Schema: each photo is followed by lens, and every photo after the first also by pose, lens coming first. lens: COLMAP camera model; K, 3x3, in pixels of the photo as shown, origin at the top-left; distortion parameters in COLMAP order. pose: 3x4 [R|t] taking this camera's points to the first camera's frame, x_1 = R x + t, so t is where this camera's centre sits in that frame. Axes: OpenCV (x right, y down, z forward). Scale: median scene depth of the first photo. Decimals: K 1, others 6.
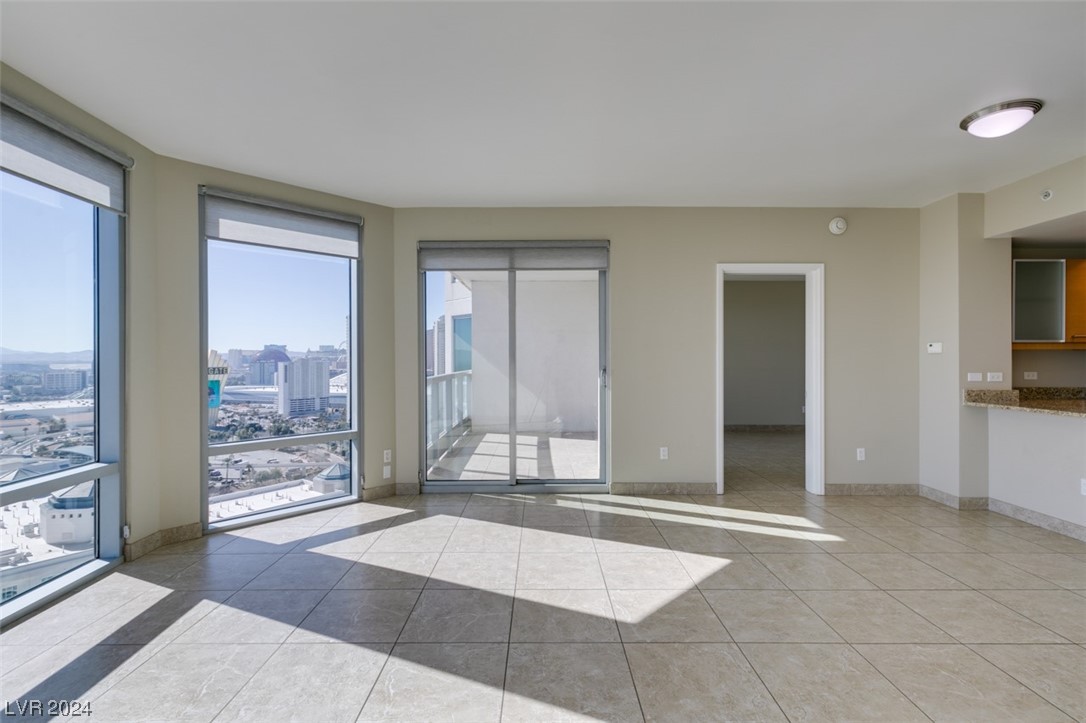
lens RADIAL K [[487.9, 0, 540.7], [0, 487.9, 359.2], [0, 0, 1]] dist [0.006194, -0.001308]
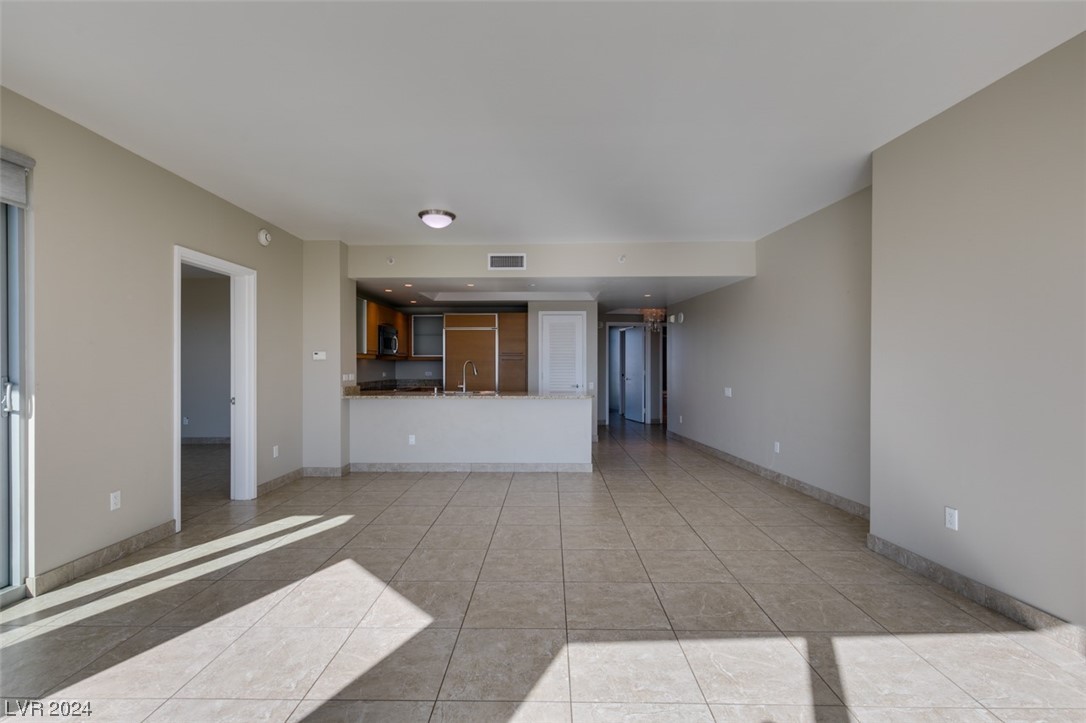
lens RADIAL K [[490.2, 0, 542.2], [0, 490.2, 365.1], [0, 0, 1]] dist [0.006041, -0.001011]
pose [[0.018891, -0.000076, 0.999822, -0.477526], [0.001082, 0.999999, 0.000056, 0.002161], [-0.999821, 0.001081, 0.018891, 0.423288]]
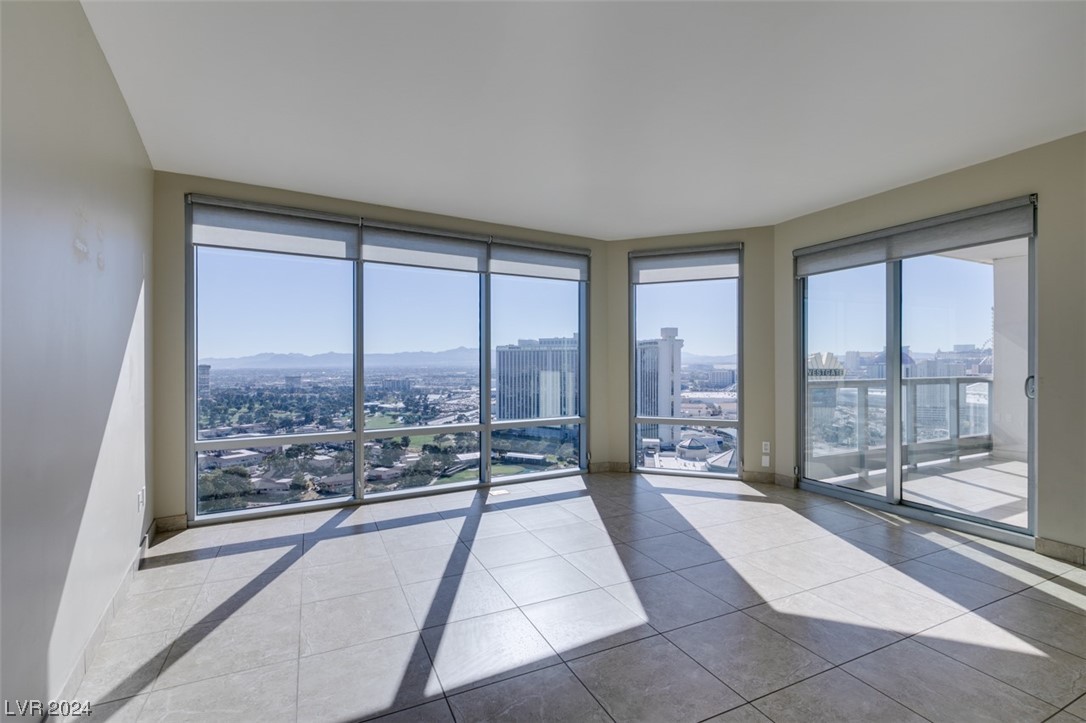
lens RADIAL K [[486.6, 0, 540.0], [0, 486.6, 364.5], [0, 0, 1]] dist [0.005045, -0.000612]
pose [[0.425864, 0.005666, -0.904769, 0.525006], [0.000363, 0.999979, 0.006433, -0.000061], [0.904787, -0.003068, 0.425853, 0.051365]]
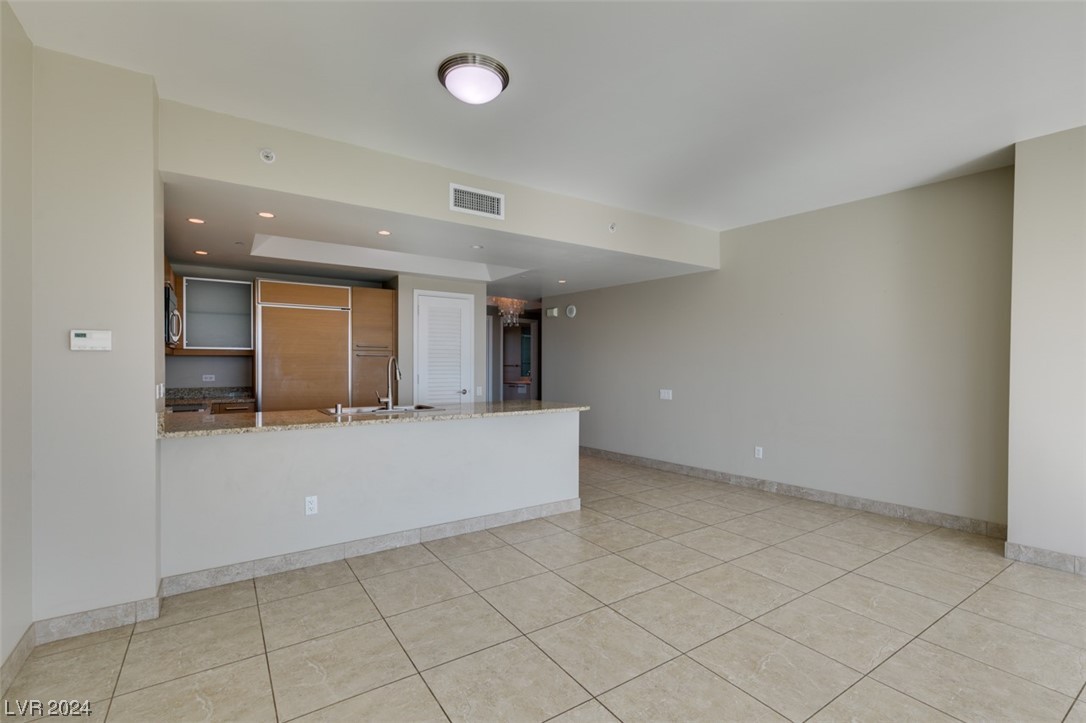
lens RADIAL K [[485.1, 0, 541.3], [0, 485.1, 367.8], [0, 0, 1]] dist [0.004982, -0.000084]
pose [[-0.553019, -0.007456, 0.833135, 0.112235], [-0.002165, 0.999969, 0.007512, 0.001106], [-0.833166, 0.002351, -0.553018, 0.937436]]
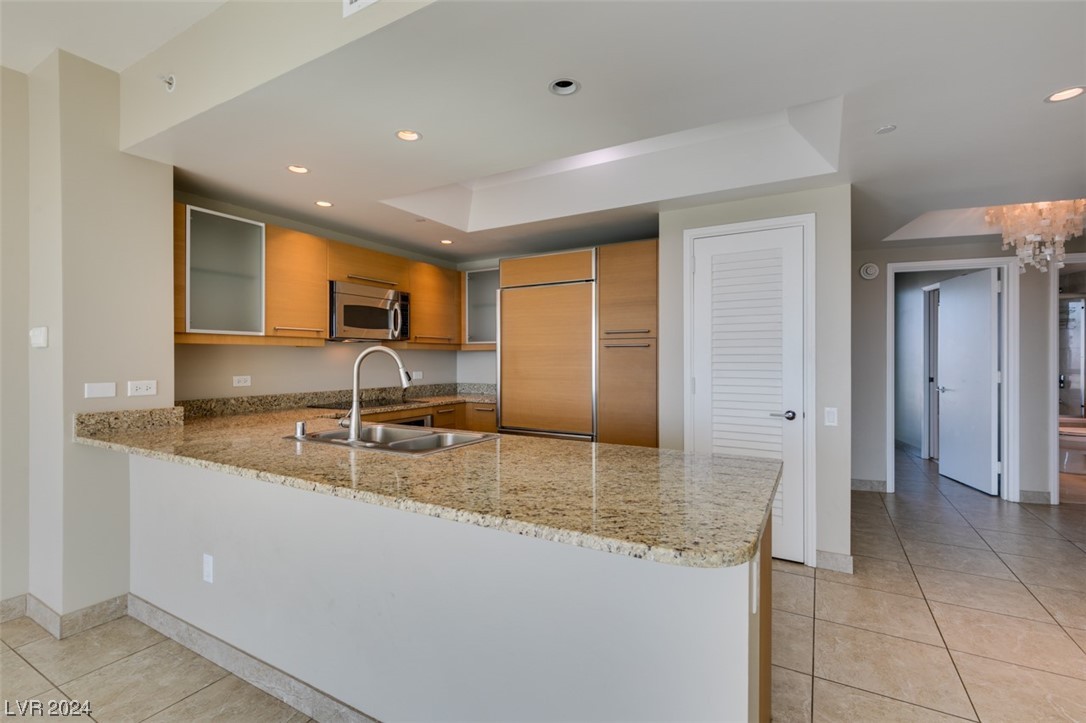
lens RADIAL K [[487.9, 0, 540.7], [0, 487.9, 359.2], [0, 0, 1]] dist [0.006194, -0.001308]
pose [[0.497588, -0.000963, 0.867413, 0.648738], [0.000446, 1.000000, 0.000855, 0.000718], [-0.867413, -0.000039, 0.497588, 0.276529]]
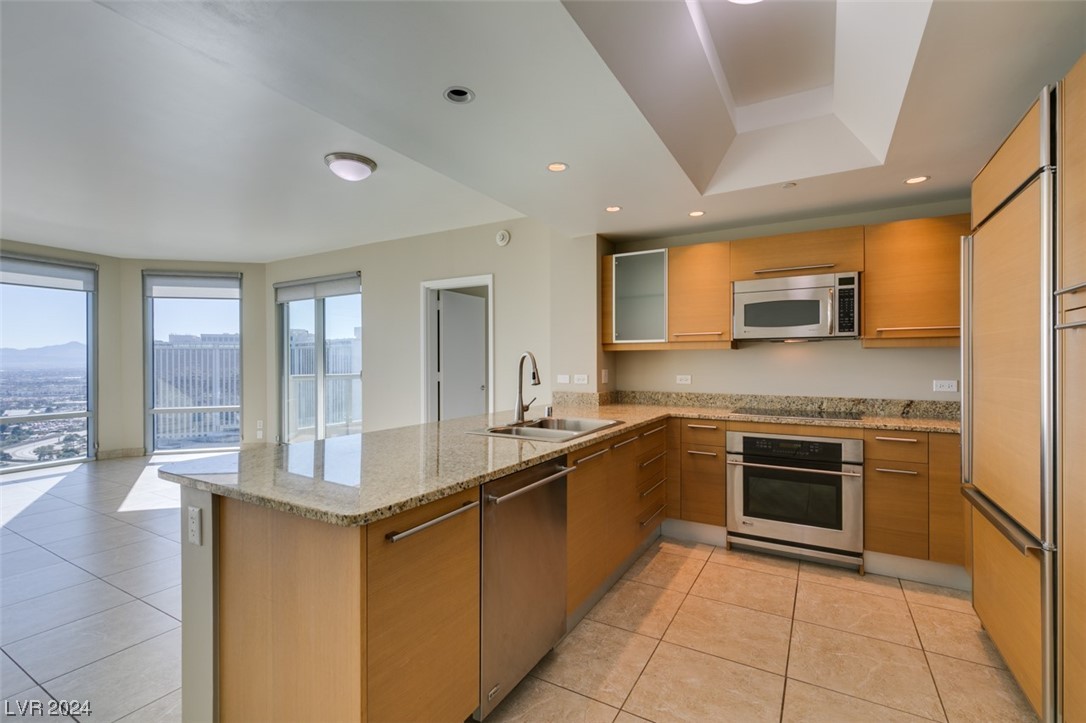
lens RADIAL K [[487.2, 0, 540.3], [0, 487.2, 362.9], [0, 0, 1]] dist [0.007575, -0.001757]
pose [[0.862855, 0.000365, -0.505452, 1.345126], [0.001567, 0.999993, 0.003397, 0.000414], [0.505450, -0.003723, 0.862848, 0.123711]]
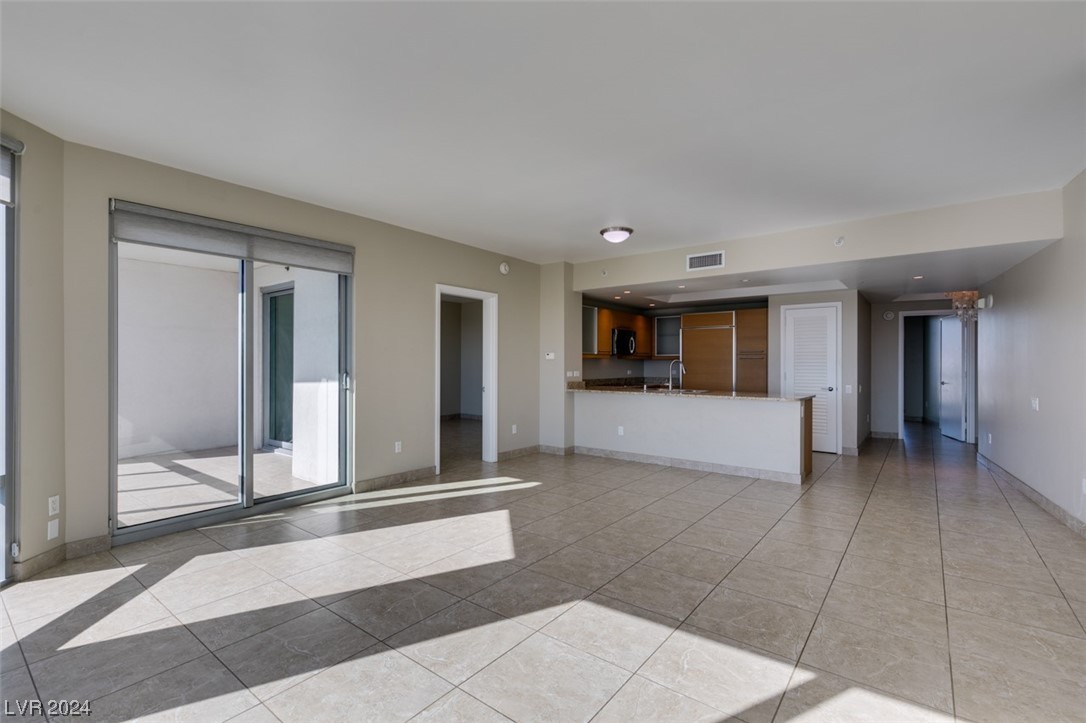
lens RADIAL K [[489.0, 0, 540.0], [0, 489.0, 361.8], [0, 0, 1]] dist [0.006423, -0.001204]
pose [[0.618777, 0.004573, 0.785553, -0.472011], [-0.002659, 0.999990, -0.003727, 0.001302], [-0.785562, 0.000217, 0.618783, 0.058377]]
